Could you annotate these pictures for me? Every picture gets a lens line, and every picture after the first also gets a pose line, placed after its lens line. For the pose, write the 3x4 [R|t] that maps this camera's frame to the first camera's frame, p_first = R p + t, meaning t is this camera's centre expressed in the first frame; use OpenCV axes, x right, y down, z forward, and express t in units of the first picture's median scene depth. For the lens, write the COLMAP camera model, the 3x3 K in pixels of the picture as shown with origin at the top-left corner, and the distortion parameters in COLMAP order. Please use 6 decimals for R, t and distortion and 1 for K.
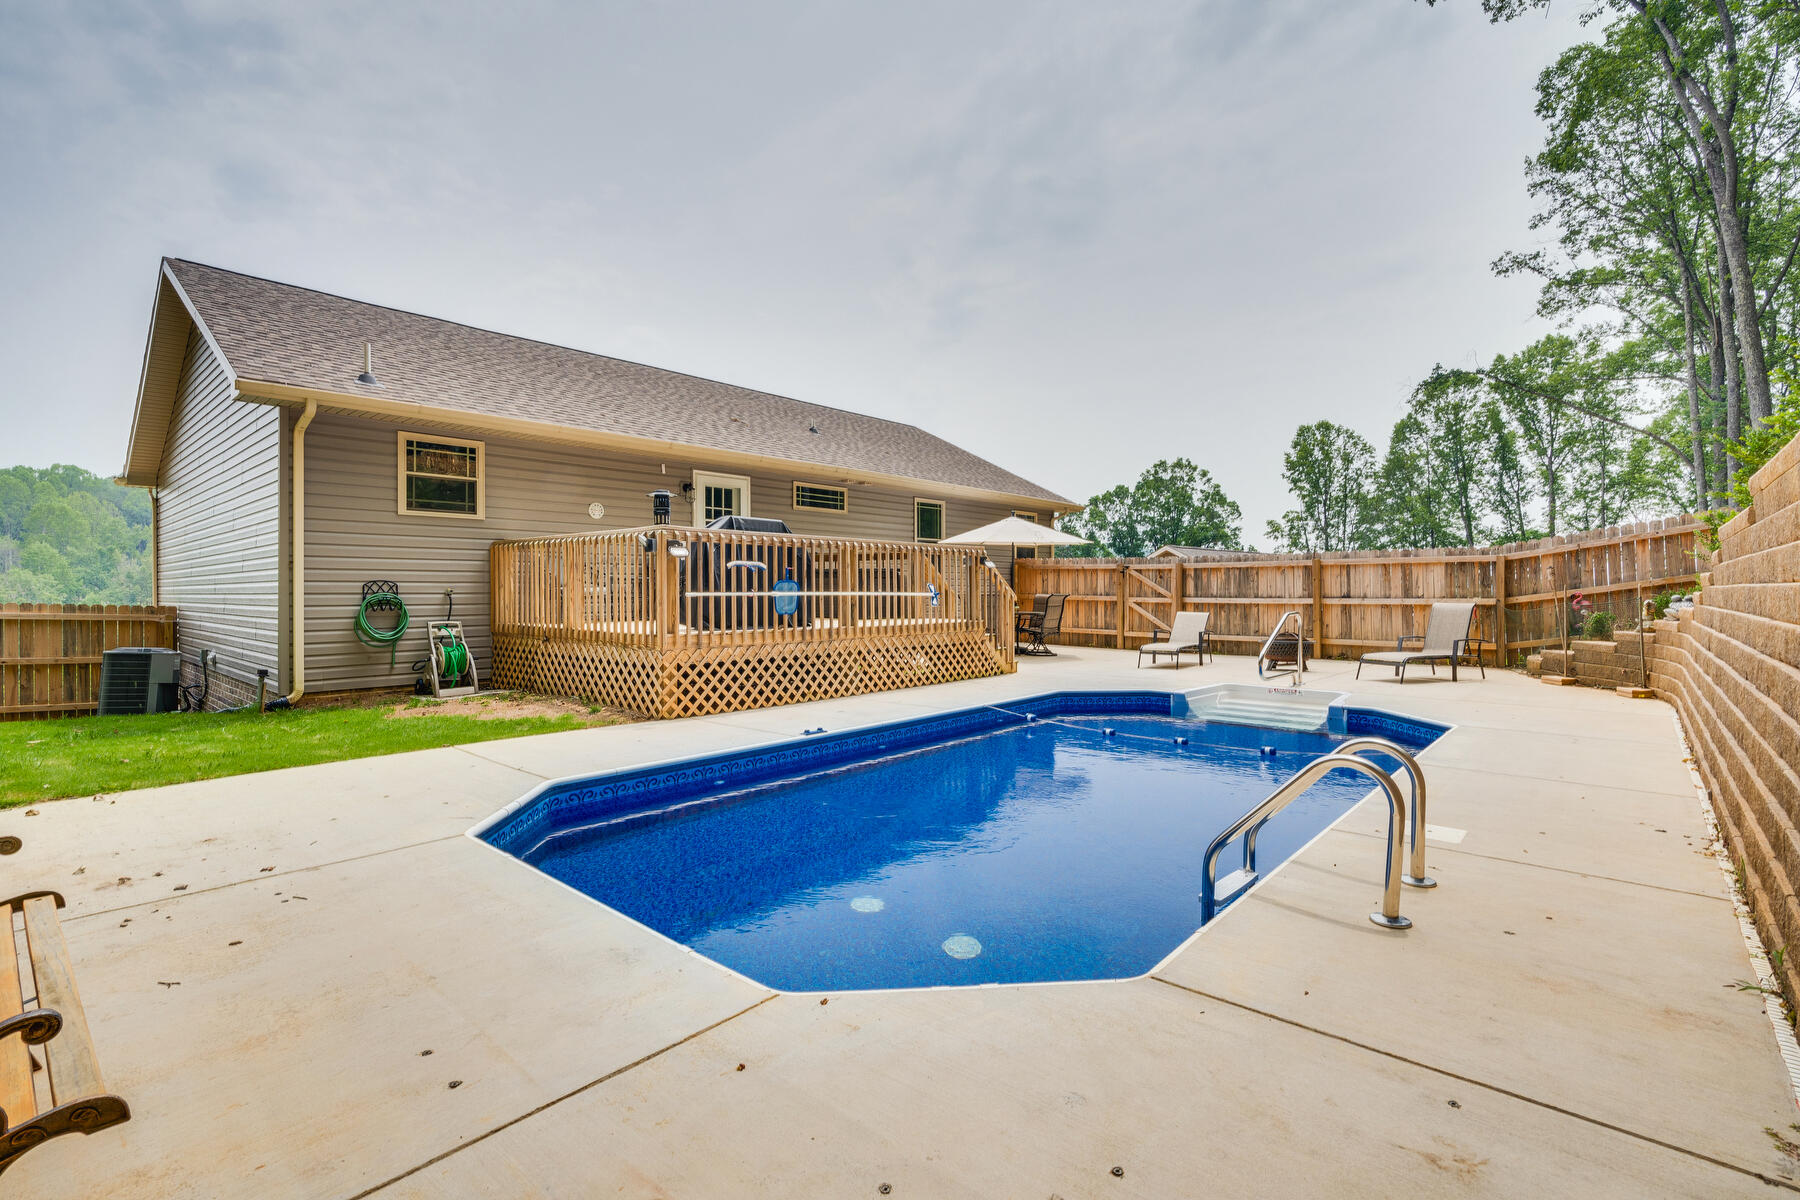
lens RADIAL K [[816.7, 0, 900.6], [0, 816.7, 592.6], [0, 0, 1]] dist [-0.001163, -0.000051]
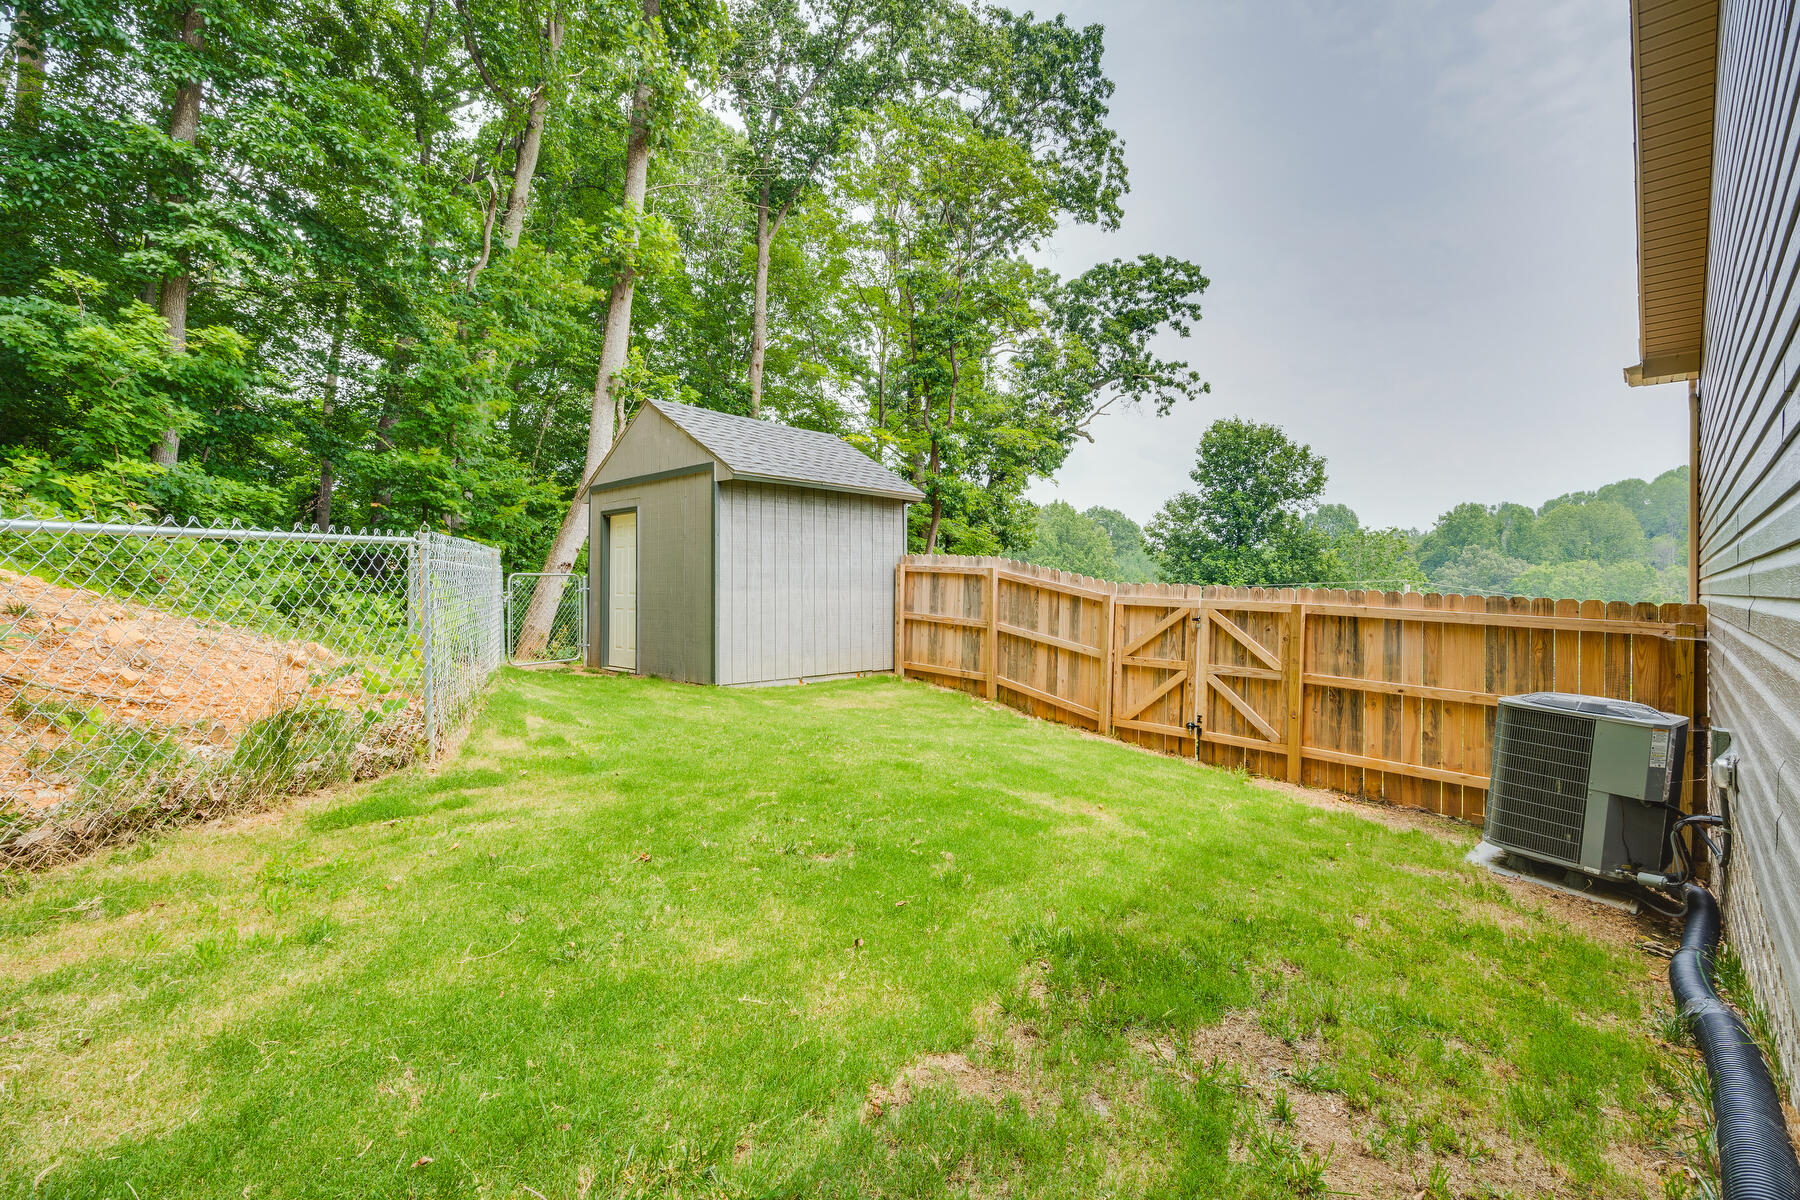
lens RADIAL K [[816.7, 0, 901.0], [0, 816.7, 594.5], [0, 0, 1]] dist [-0.001163, -0.000051]
pose [[-0.018976, 0.009231, -0.999777, -0.469807], [-0.006020, 0.999938, 0.009347, 0.010140], [0.999802, 0.006196, -0.018919, 0.616035]]
